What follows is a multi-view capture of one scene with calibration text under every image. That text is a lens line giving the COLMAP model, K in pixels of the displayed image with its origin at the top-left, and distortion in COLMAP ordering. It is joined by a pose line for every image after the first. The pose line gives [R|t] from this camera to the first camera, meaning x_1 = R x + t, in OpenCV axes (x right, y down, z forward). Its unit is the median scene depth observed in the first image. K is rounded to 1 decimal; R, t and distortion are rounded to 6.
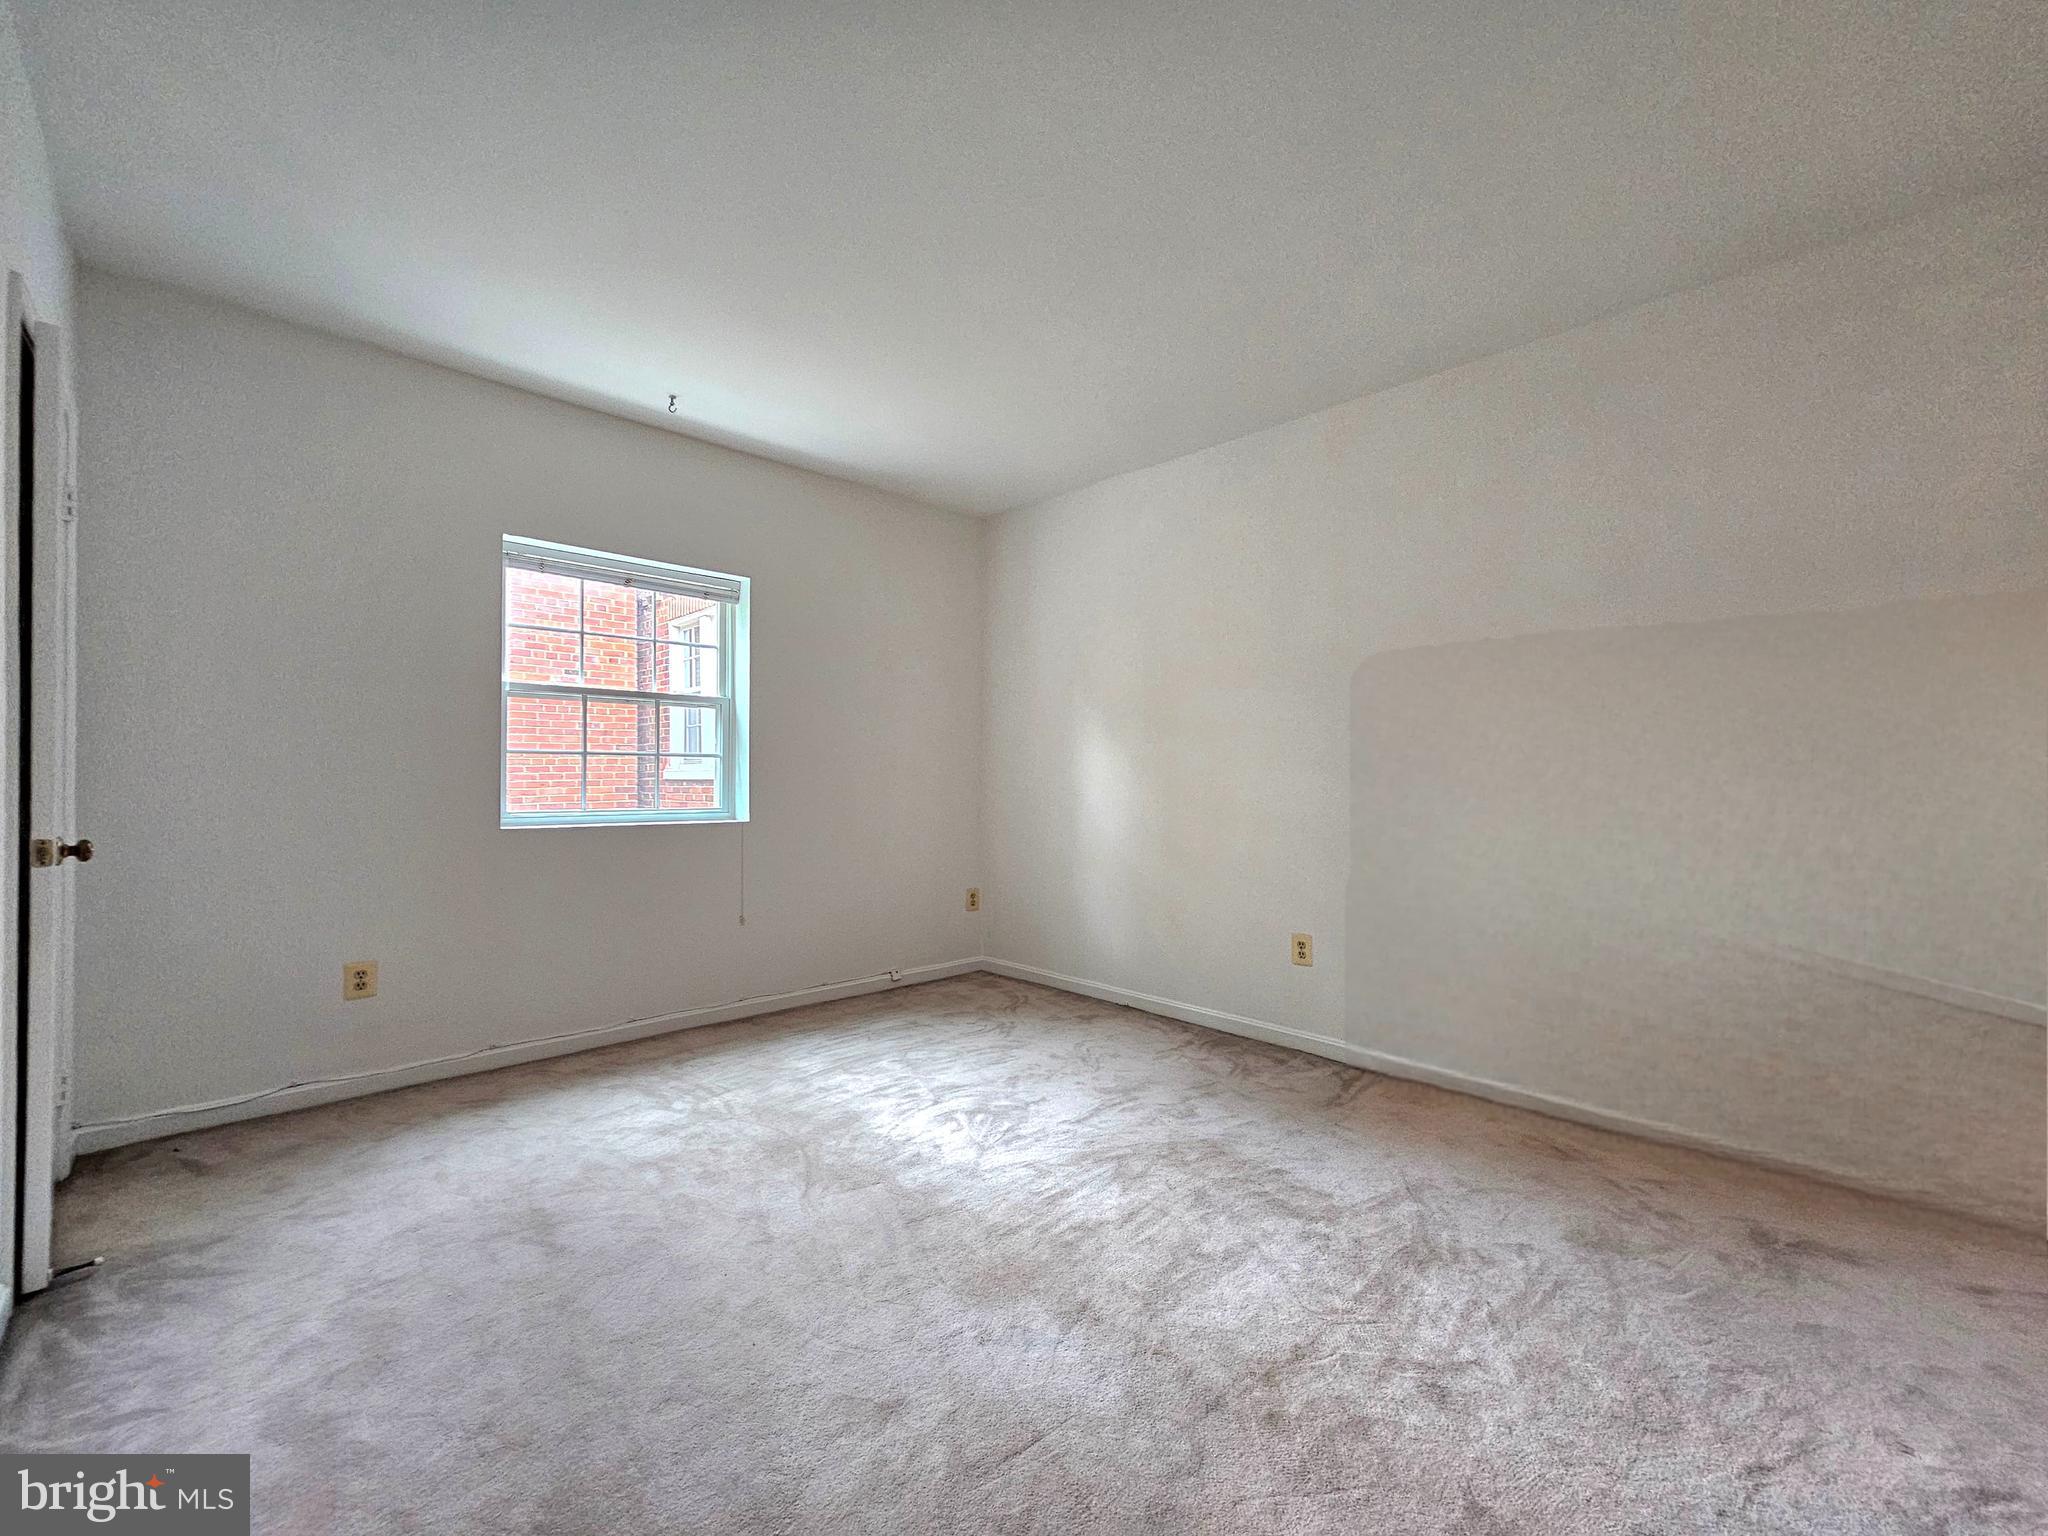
lens RADIAL K [[828.4, 0, 1021.0], [0, 828.4, 781.2], [0, 0, 1]] dist [0.000309, 0.000282]
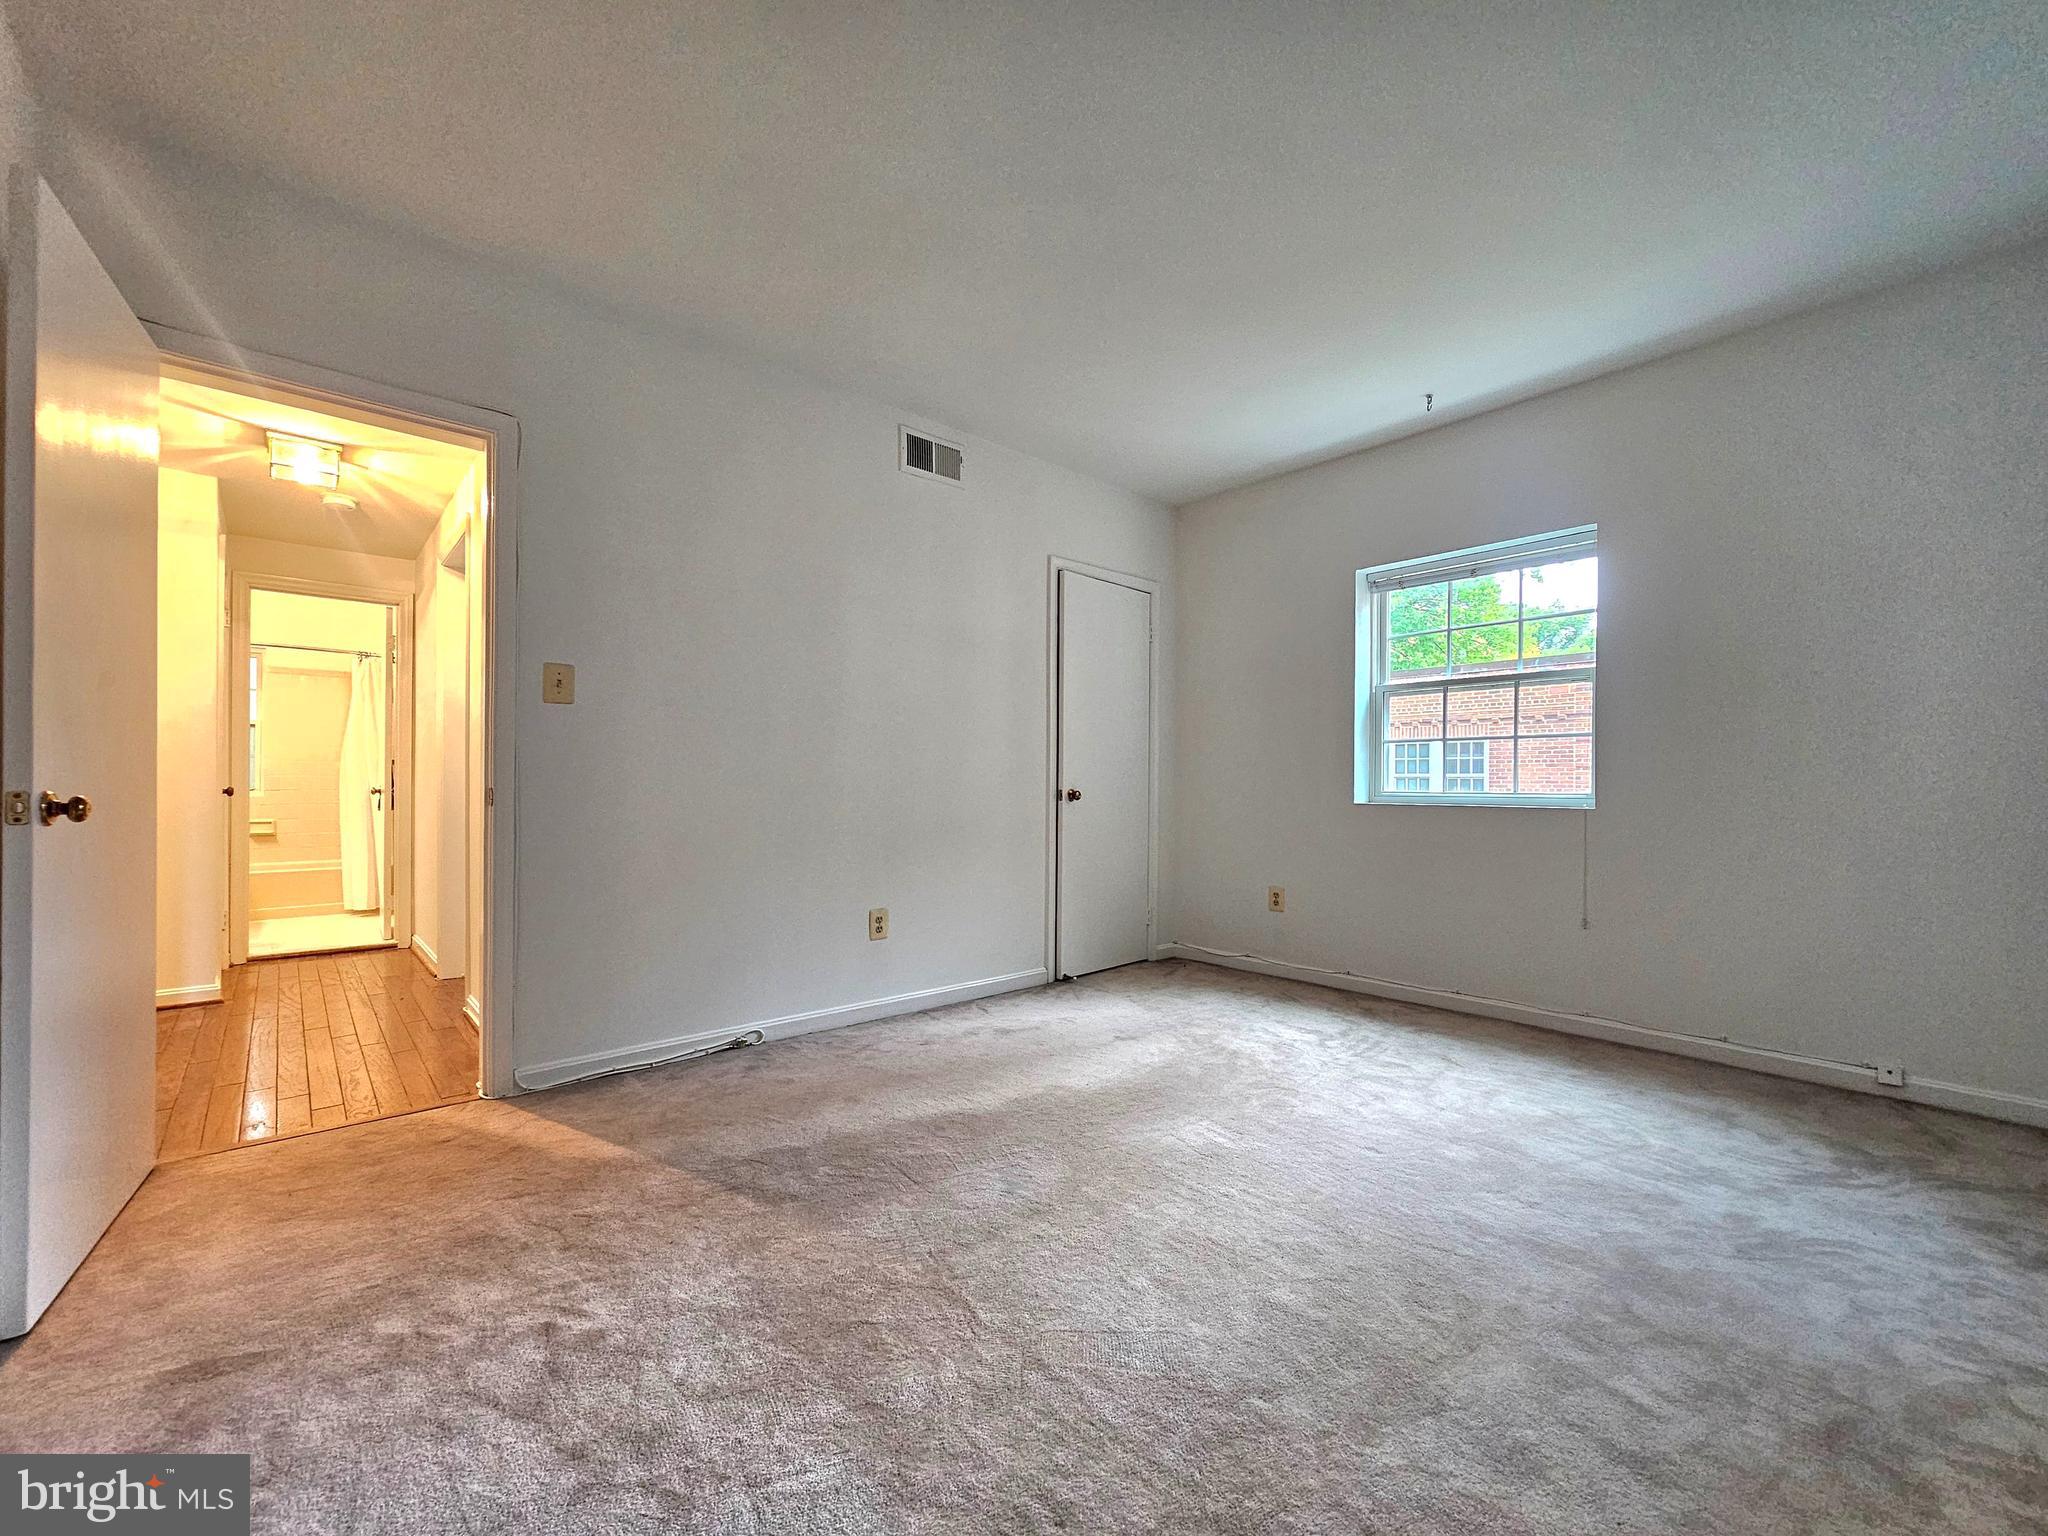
lens RADIAL K [[828.4, 0, 1021.0], [0, 828.4, 781.2], [0, 0, 1]] dist [0.000309, 0.000282]
pose [[-0.028698, -0.004253, -0.999579, 0.629988], [-0.003466, 0.999985, -0.004155, 0.029339], [0.999582, 0.003346, -0.028713, 0.505149]]
